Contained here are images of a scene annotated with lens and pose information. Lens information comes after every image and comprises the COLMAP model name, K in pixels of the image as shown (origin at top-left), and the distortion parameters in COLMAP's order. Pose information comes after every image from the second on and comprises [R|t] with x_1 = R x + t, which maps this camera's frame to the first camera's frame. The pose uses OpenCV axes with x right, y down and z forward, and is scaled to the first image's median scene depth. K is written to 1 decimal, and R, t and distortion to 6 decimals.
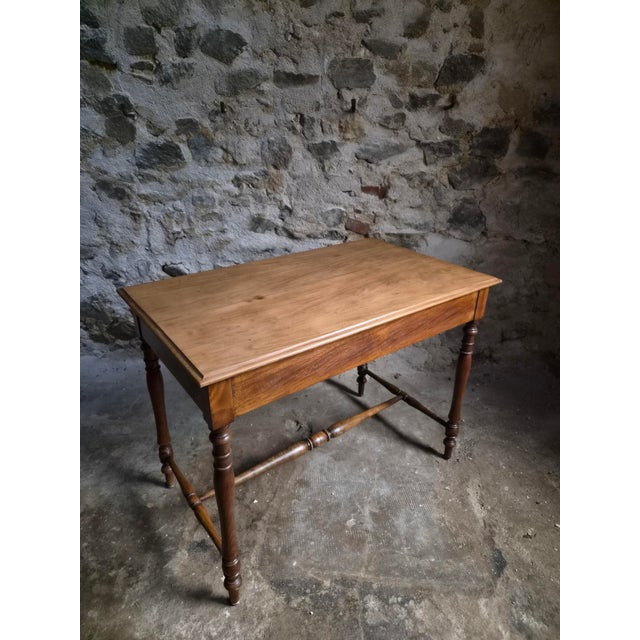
lens RADIAL K [[431.4, 0, 319.9], [0, 431.4, 316.9], [0, 0, 1]] dist [0.057437, -0.048866]
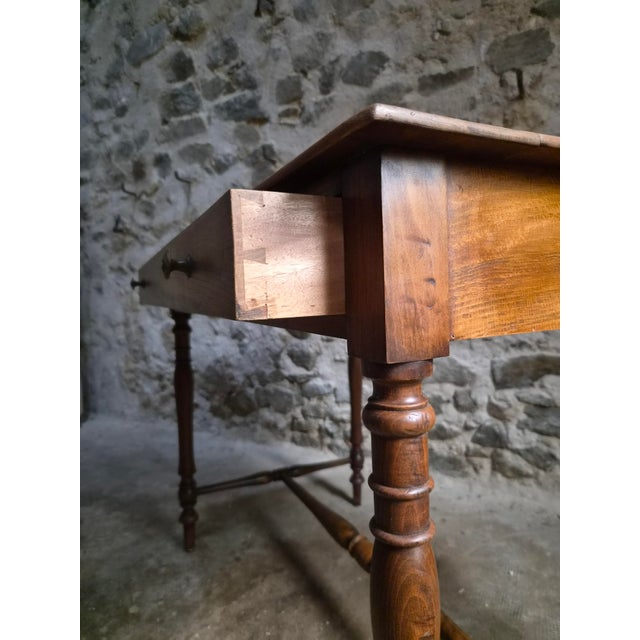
lens RADIAL K [[441.5, 0, 320.3], [0, 441.5, 320.8], [0, 0, 1]] dist [0.055087, -0.047275]
pose [[0.889229, -0.005483, -0.457429, 0.115390], [-0.163081, 0.930432, -0.328178, 0.180954], [0.427406, 0.366424, 0.826473, 0.367776]]
